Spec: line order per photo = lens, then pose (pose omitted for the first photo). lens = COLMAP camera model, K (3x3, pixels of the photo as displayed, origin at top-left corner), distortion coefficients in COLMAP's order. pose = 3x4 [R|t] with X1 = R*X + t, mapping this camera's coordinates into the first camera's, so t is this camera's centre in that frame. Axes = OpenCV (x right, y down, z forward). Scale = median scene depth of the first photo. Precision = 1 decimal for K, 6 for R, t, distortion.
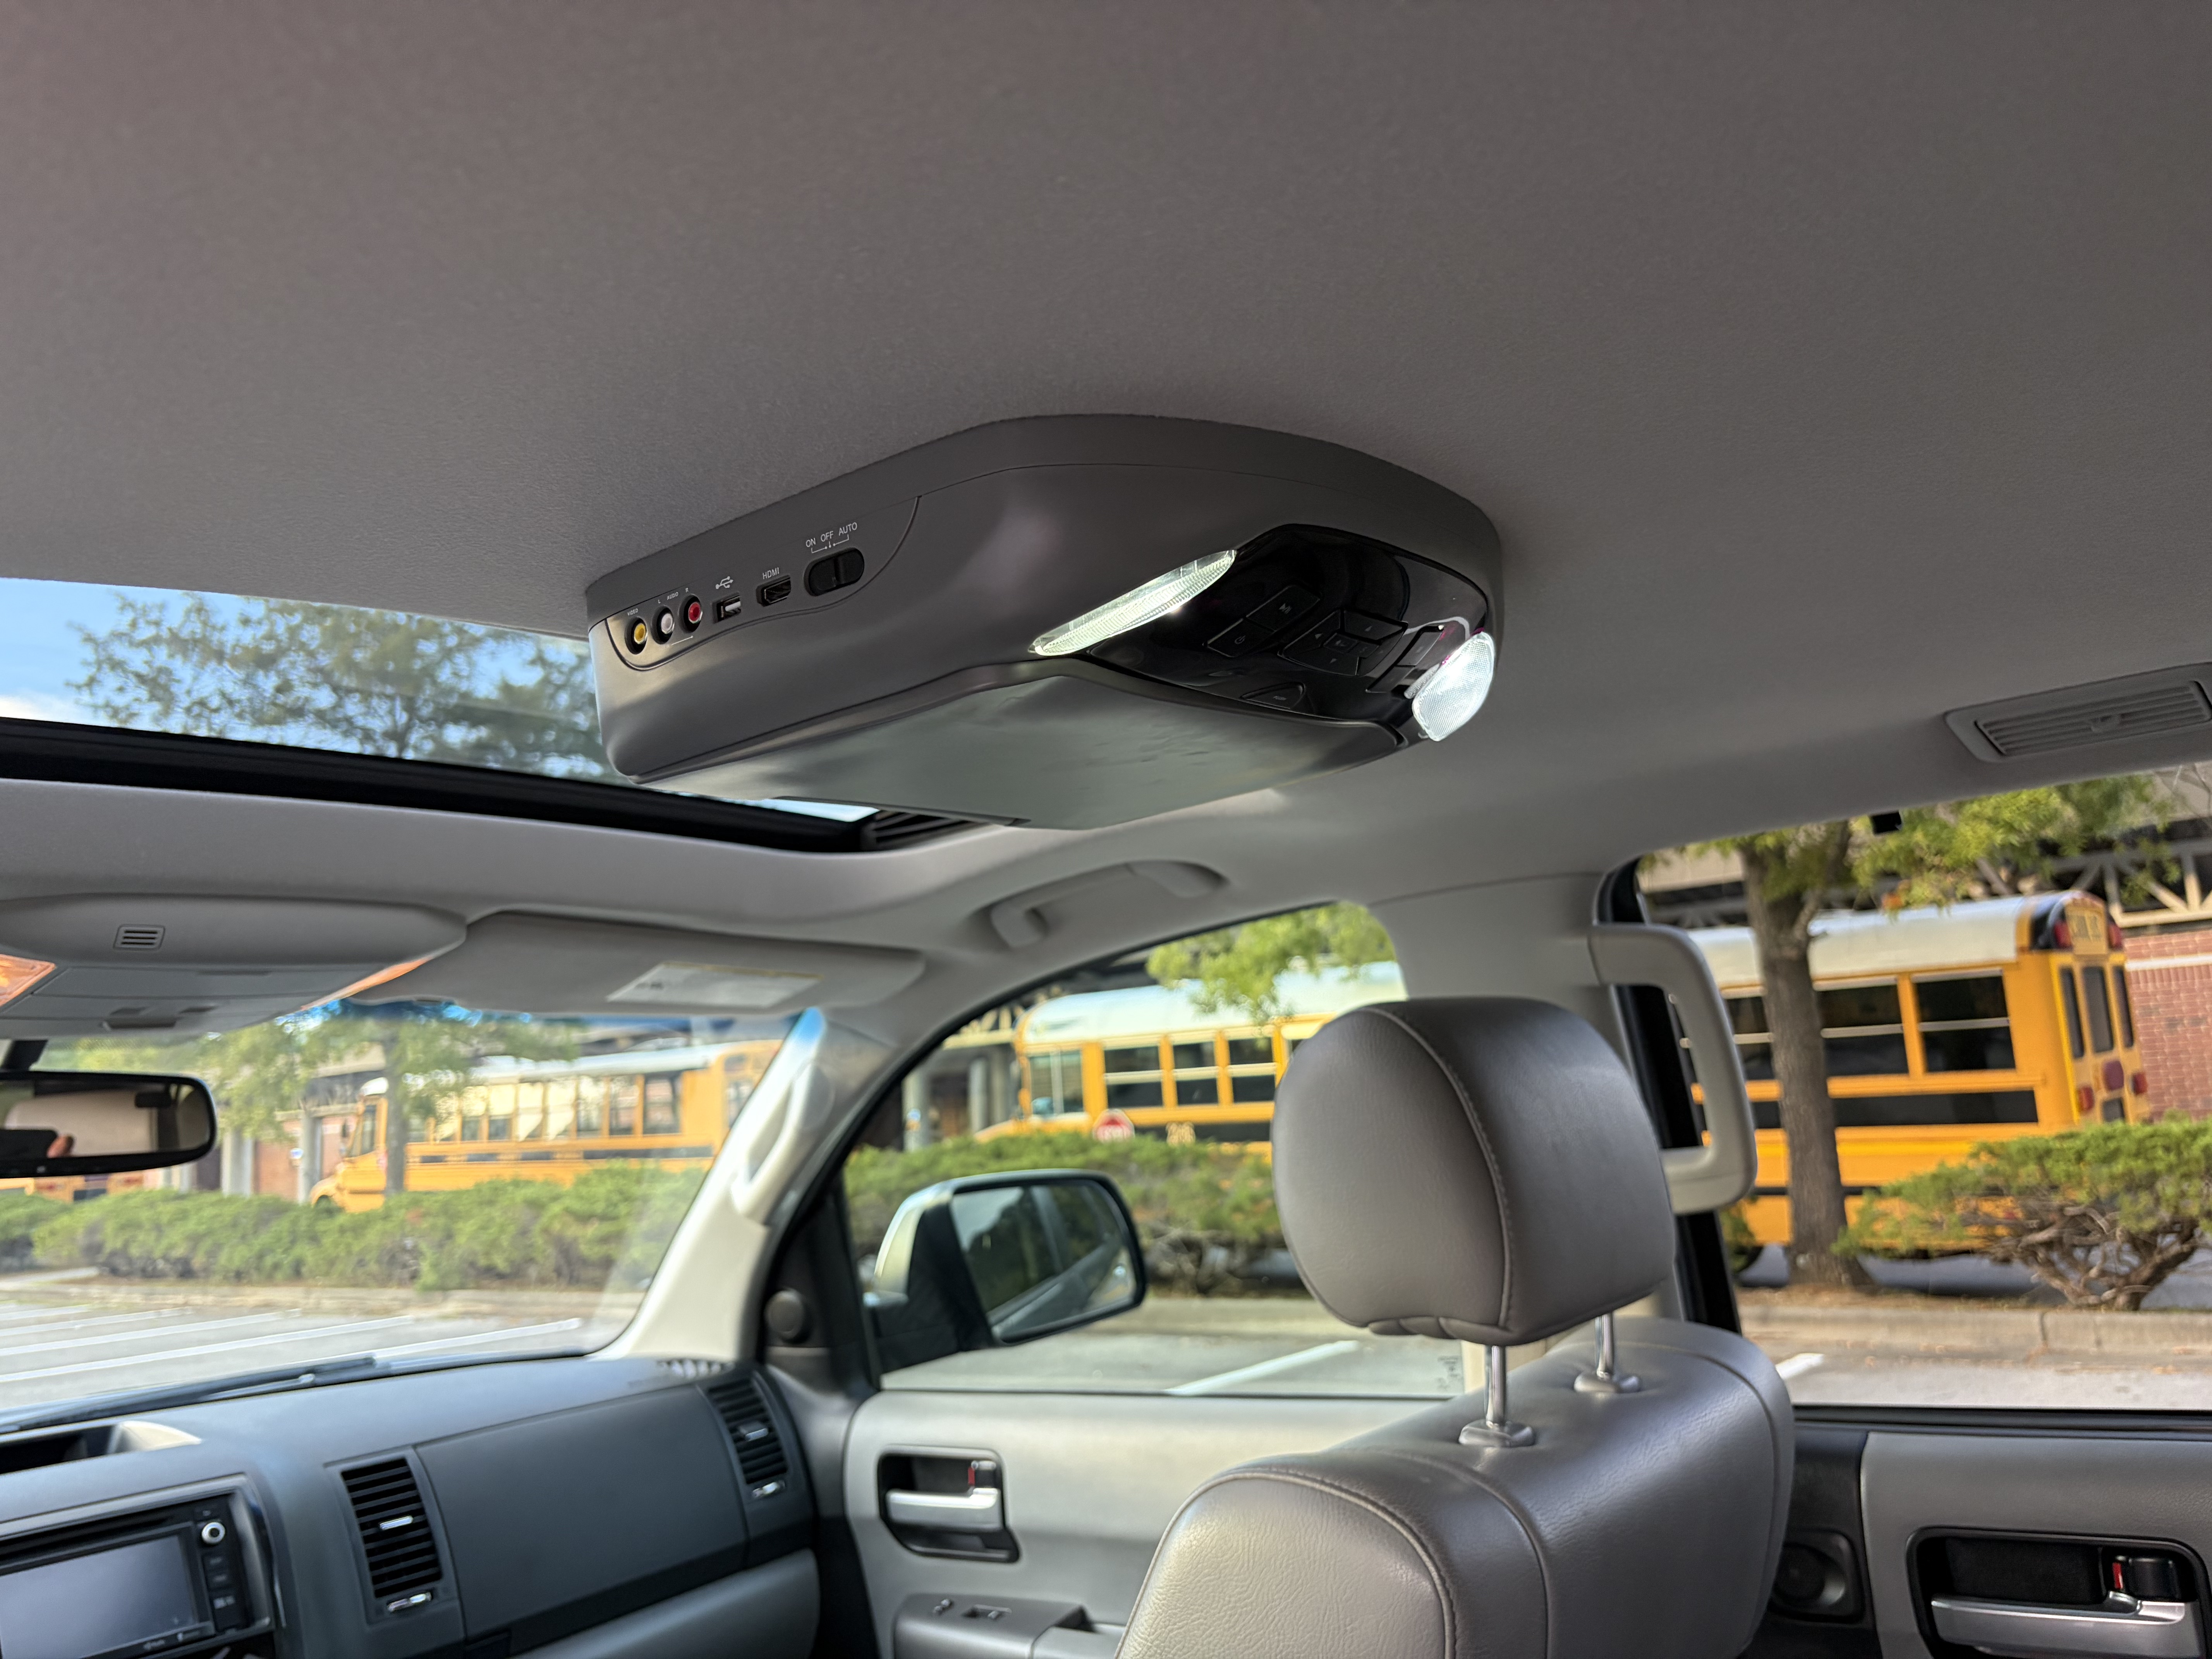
lens RADIAL K [[1702.5, 0, 1121.3], [0, 1702.5, 833.8], [0, 0, 1]] dist [0.044771, -0.056153]
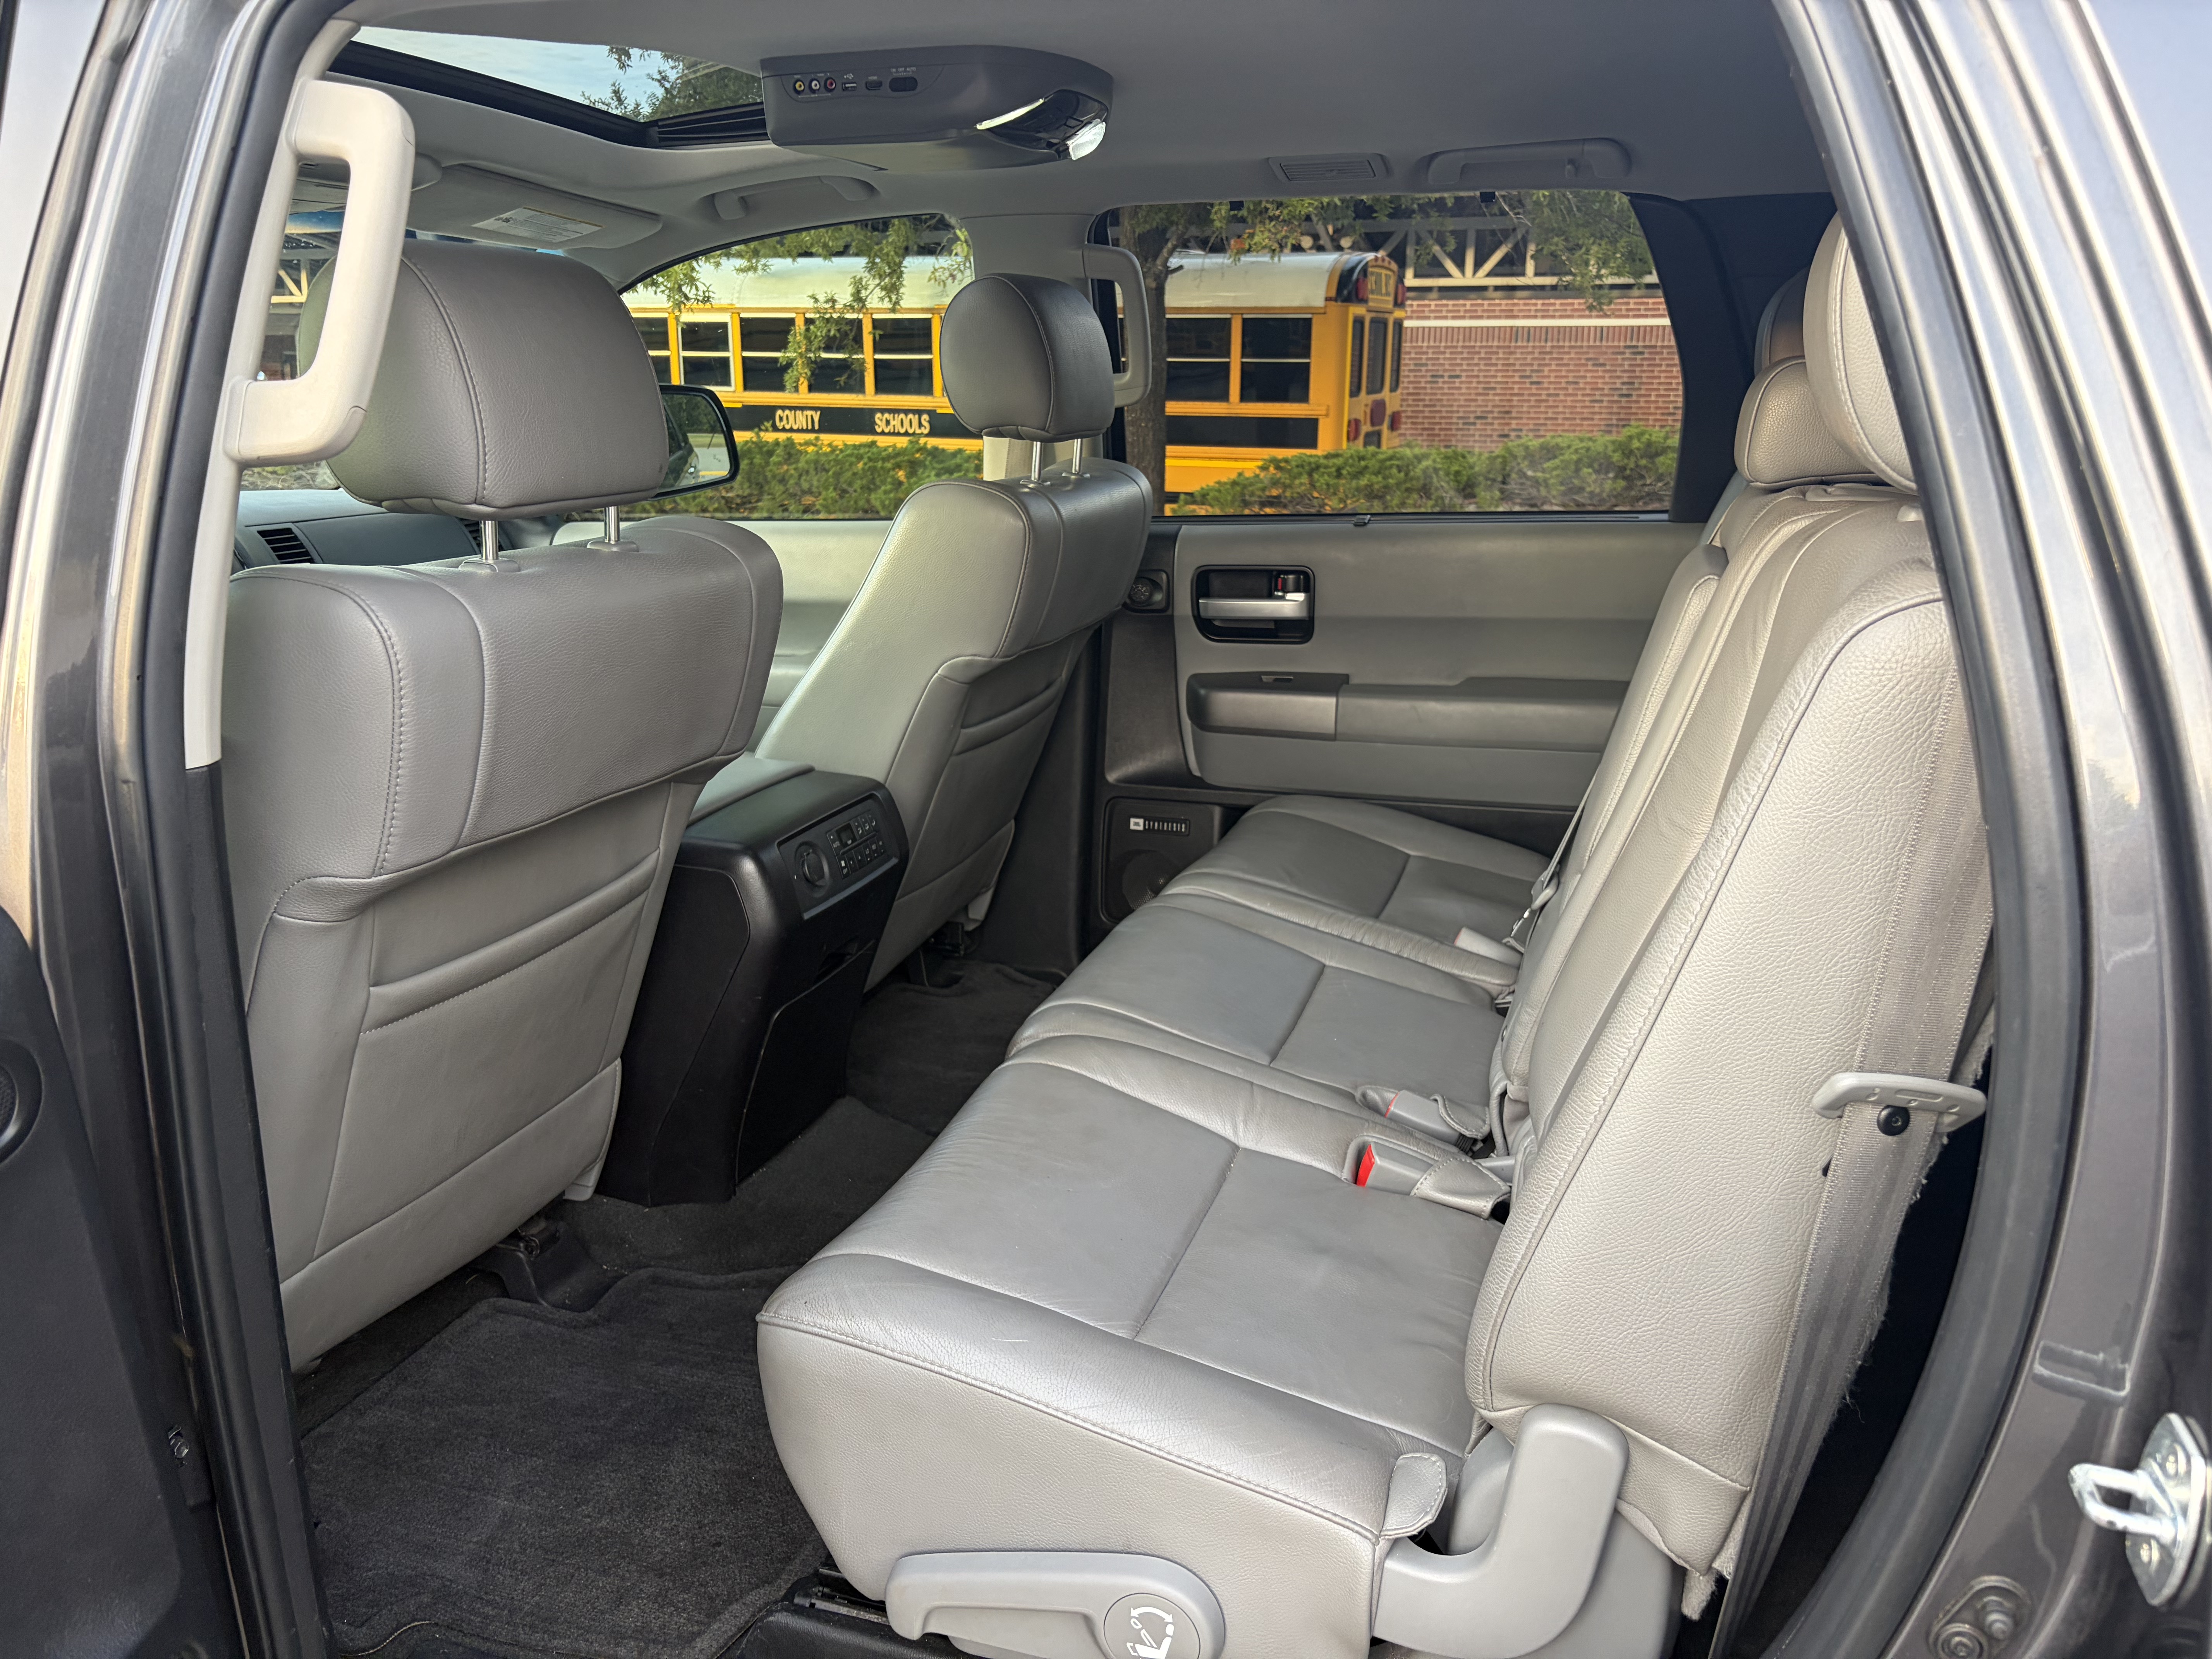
lens RADIAL K [[1702.5, 0, 1107.0], [0, 1702.5, 848.8], [0, 0, 1]] dist [0.044771, -0.056153]
pose [[0.934137, -0.021544, 0.356265, -0.053778], [-0.120851, 0.920123, 0.372517, -0.005354], [-0.335833, -0.391037, 0.856917, -0.121903]]
